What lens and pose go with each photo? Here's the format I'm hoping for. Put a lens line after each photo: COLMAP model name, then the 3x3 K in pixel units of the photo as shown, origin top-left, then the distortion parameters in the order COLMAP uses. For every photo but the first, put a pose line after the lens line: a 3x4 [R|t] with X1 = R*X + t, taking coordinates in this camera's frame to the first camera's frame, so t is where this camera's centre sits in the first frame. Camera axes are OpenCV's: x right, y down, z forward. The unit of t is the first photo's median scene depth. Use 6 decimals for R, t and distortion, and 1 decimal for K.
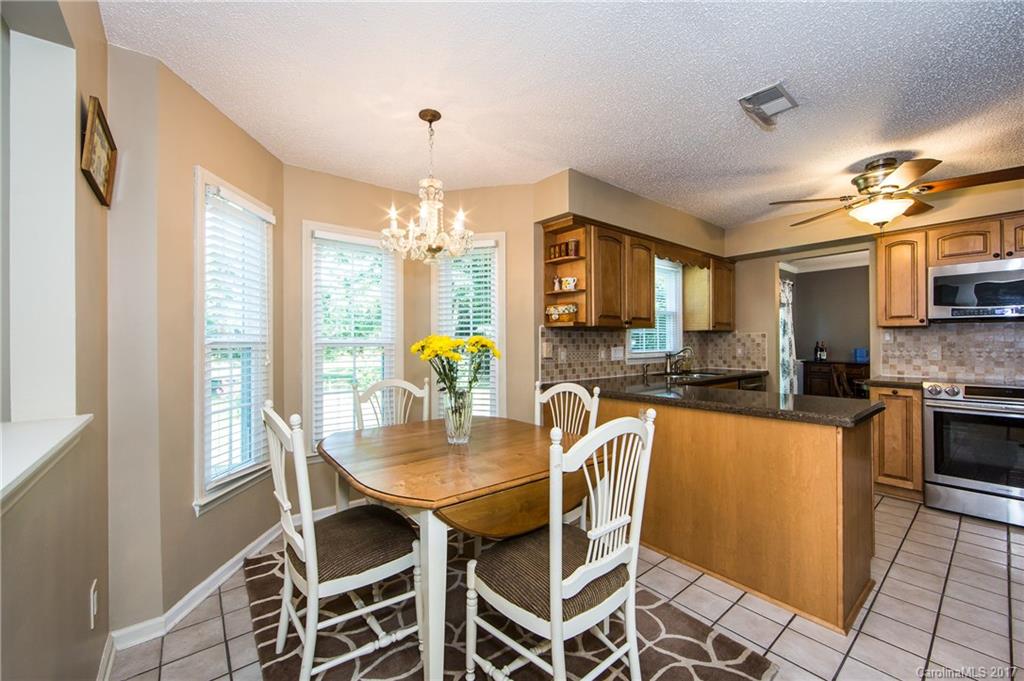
lens RADIAL K [[403.5, 0, 534.3], [0, 403.5, 340.3], [0, 0, 1]] dist [-0.005245, 0.000261]
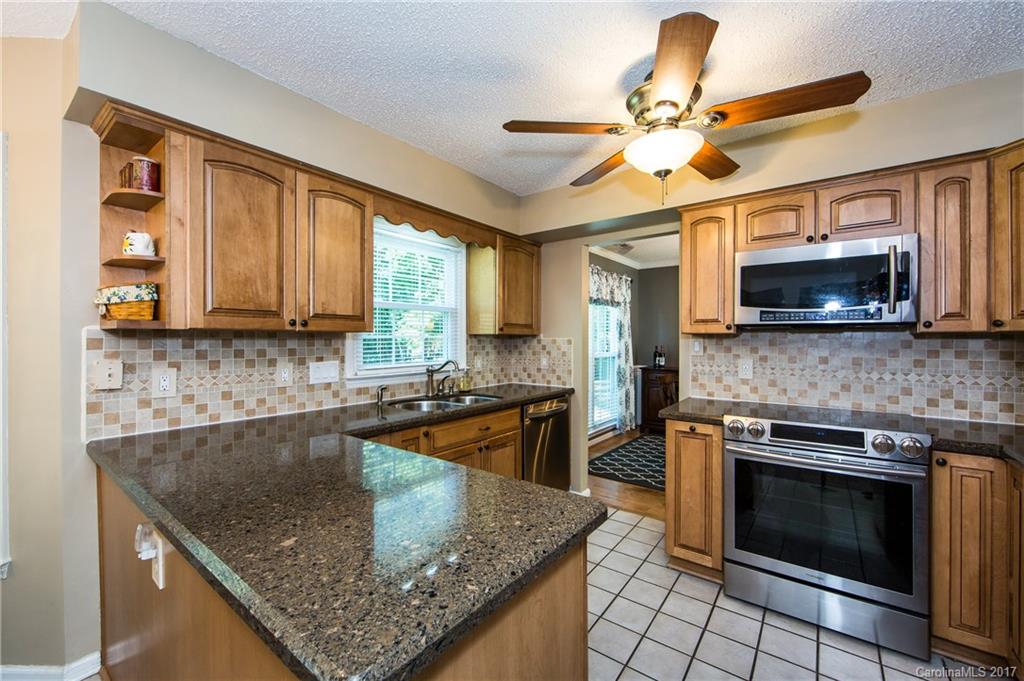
lens RADIAL K [[403.5, 0, 544.5], [0, 403.5, 339.8], [0, 0, 1]] dist [-0.005245, 0.000261]
pose [[0.966527, 0.005142, 0.256515, 0.414878], [-0.006783, 0.999962, 0.005513, -0.024614], [-0.256477, -0.007068, 0.966524, 0.345369]]
